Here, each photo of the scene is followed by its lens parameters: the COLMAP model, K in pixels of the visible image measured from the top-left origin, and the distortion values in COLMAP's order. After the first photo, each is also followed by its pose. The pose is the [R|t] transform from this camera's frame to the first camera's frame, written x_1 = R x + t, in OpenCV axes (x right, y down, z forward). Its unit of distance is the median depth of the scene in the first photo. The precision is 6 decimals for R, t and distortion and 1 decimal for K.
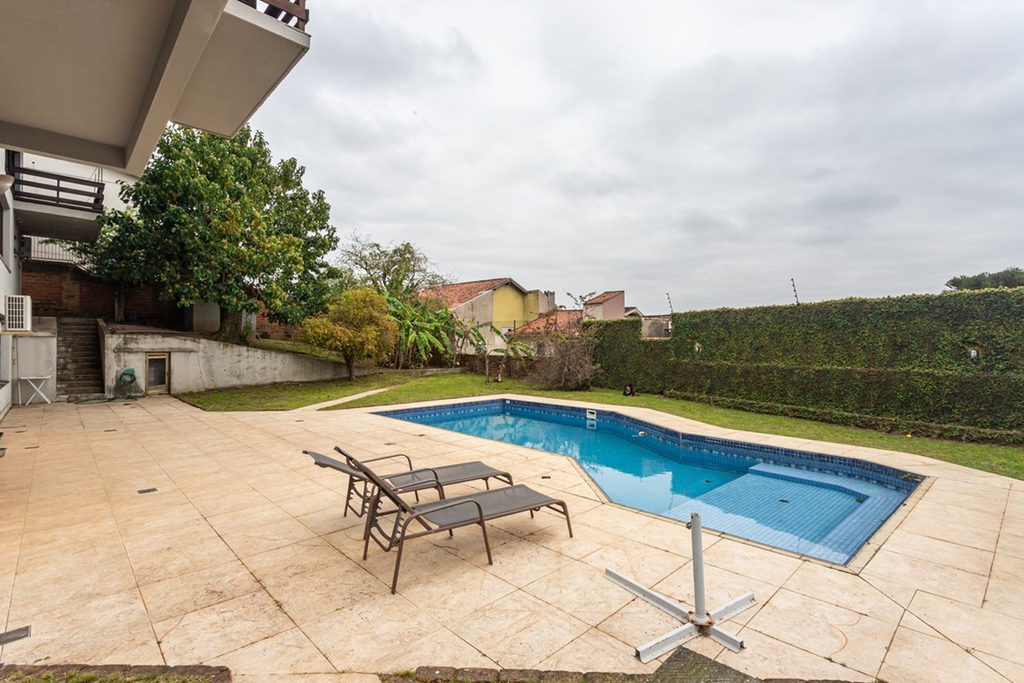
lens RADIAL K [[483.3, 0, 517.6], [0, 483.3, 342.0], [0, 0, 1]] dist [0.001686, 0.000969]
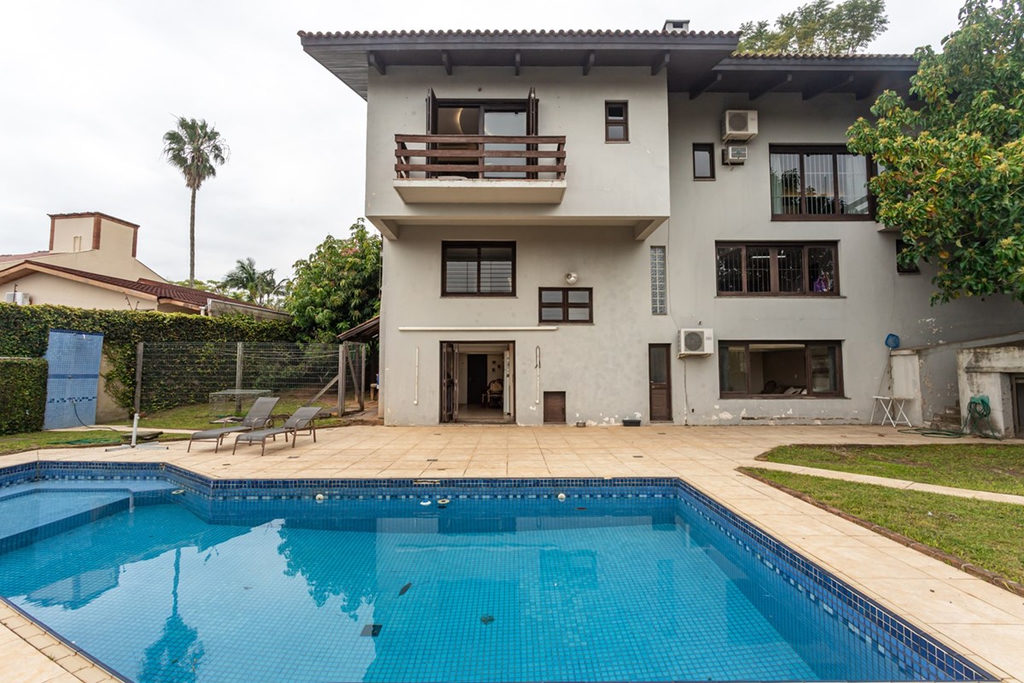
lens RADIAL K [[484.1, 0, 512.0], [0, 484.1, 341.5], [0, 0, 1]] dist [0.002494, 0.001596]
pose [[-0.685900, -0.041923, -0.726487, 0.198792], [0.006050, 0.997976, -0.063301, 0.016427], [0.727671, -0.047813, -0.684258, 0.999623]]
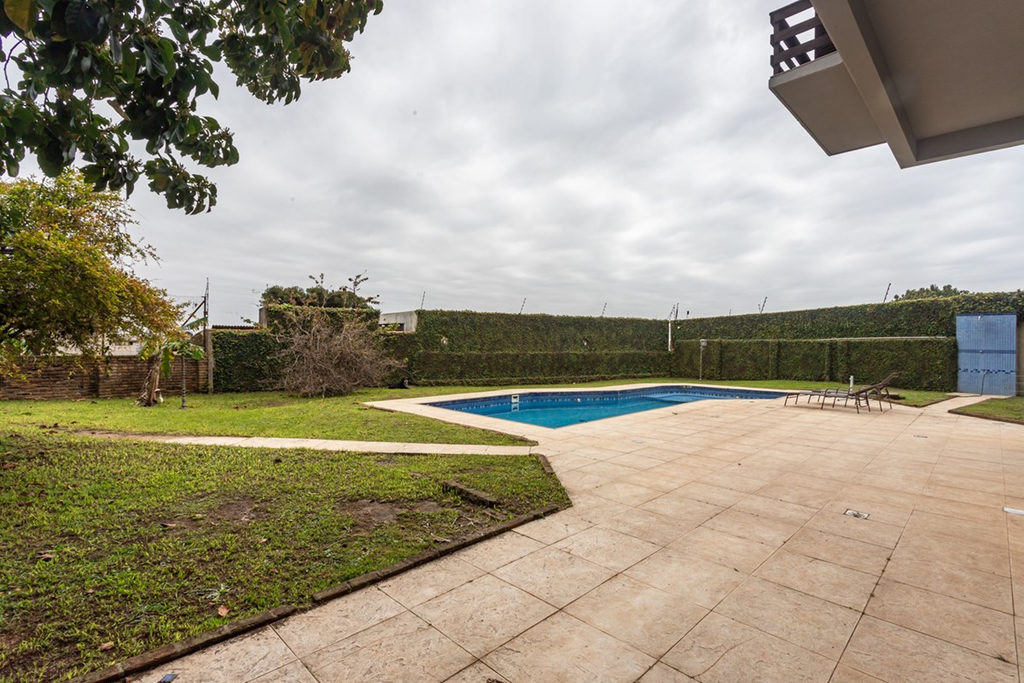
lens RADIAL K [[483.3, 0, 517.6], [0, 483.3, 342.0], [0, 0, 1]] dist [0.001686, 0.000969]
pose [[-0.030379, -0.000129, 0.999538, -0.836484], [-0.013173, 0.999913, -0.000272, 0.012171], [-0.999452, -0.013175, -0.030378, 0.860299]]
